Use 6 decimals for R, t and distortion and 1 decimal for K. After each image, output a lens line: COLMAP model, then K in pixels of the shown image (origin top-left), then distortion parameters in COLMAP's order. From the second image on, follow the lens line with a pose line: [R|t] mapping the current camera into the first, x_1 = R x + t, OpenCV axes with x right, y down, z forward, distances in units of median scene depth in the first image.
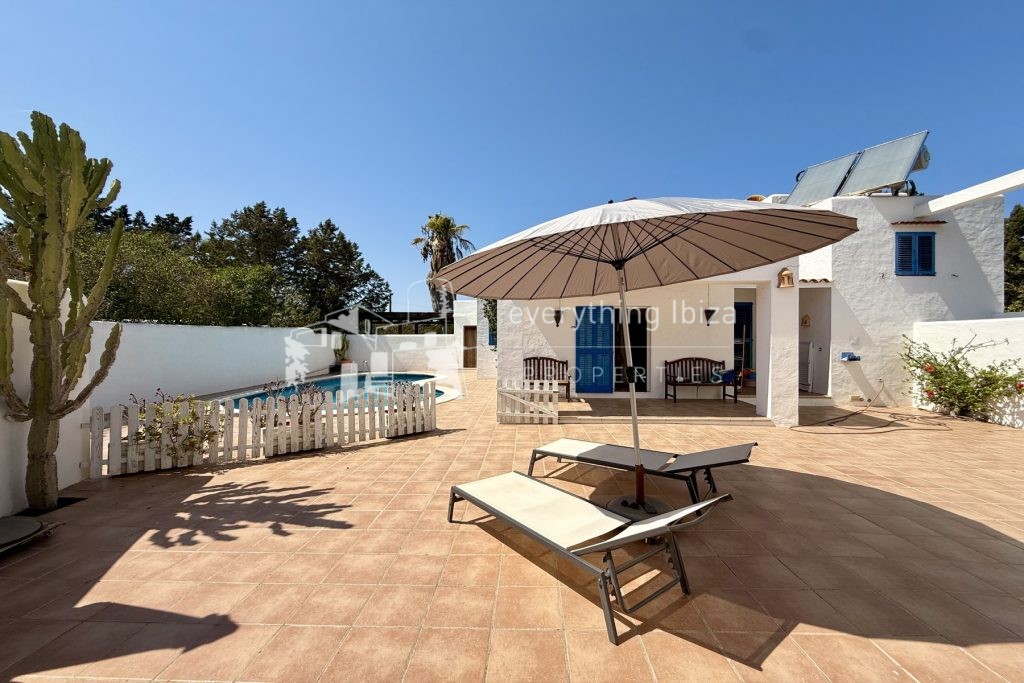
lens RADIAL K [[439.4, 0, 514.9], [0, 439.4, 334.7], [0, 0, 1]] dist [0.000178, 0.000173]
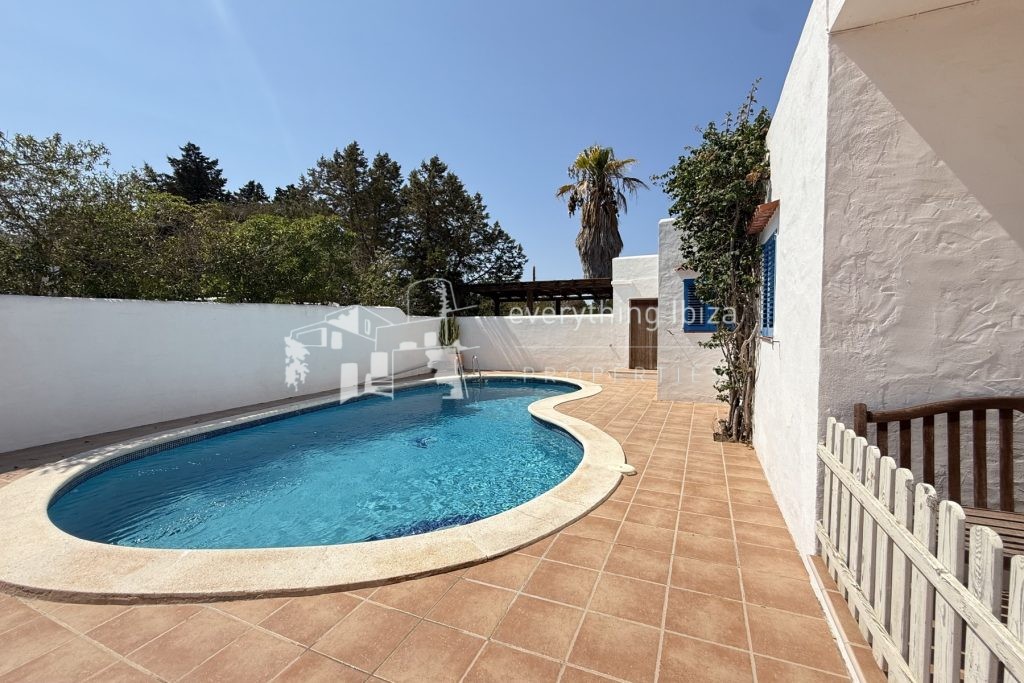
lens RADIAL K [[439.4, 0, 506.9], [0, 439.4, 332.5], [0, 0, 1]] dist [0.000178, 0.000173]
pose [[0.927394, -0.000536, -0.374086, -0.094575], [0.011449, 0.999571, 0.026951, 0.013501], [0.373911, -0.029277, 0.927003, 0.750849]]
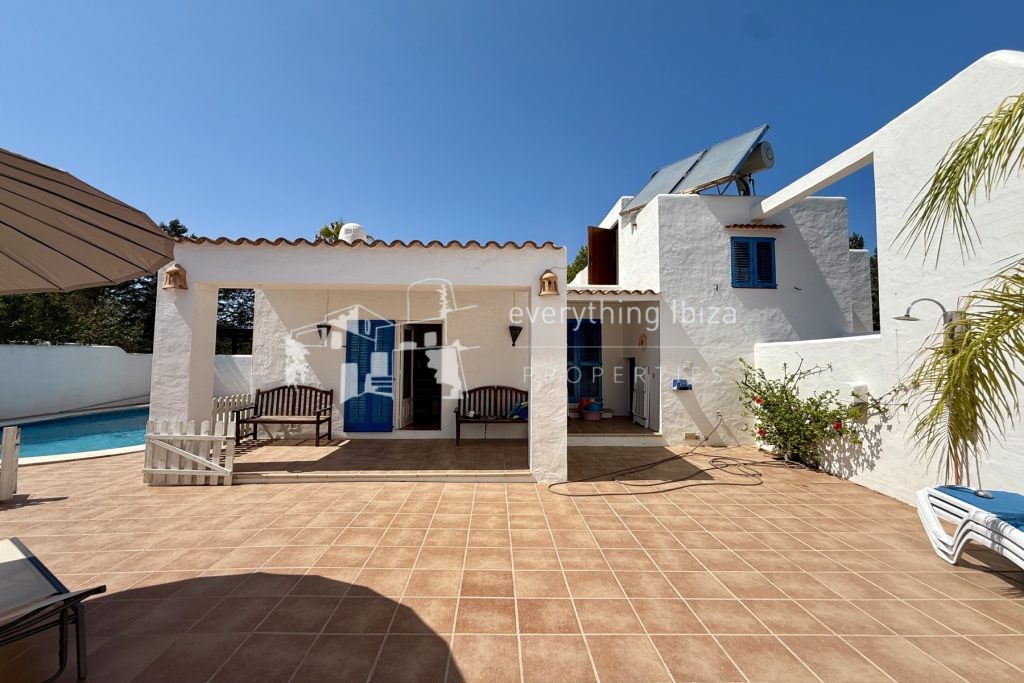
lens RADIAL K [[439.4, 0, 534.7], [0, 439.4, 326.1], [0, 0, 1]] dist [0.000178, 0.000173]
pose [[0.996328, 0.010357, 0.084985, 0.417560], [-0.004651, 0.997738, -0.067061, -0.002979], [-0.085488, 0.066420, 0.994123, 0.200915]]
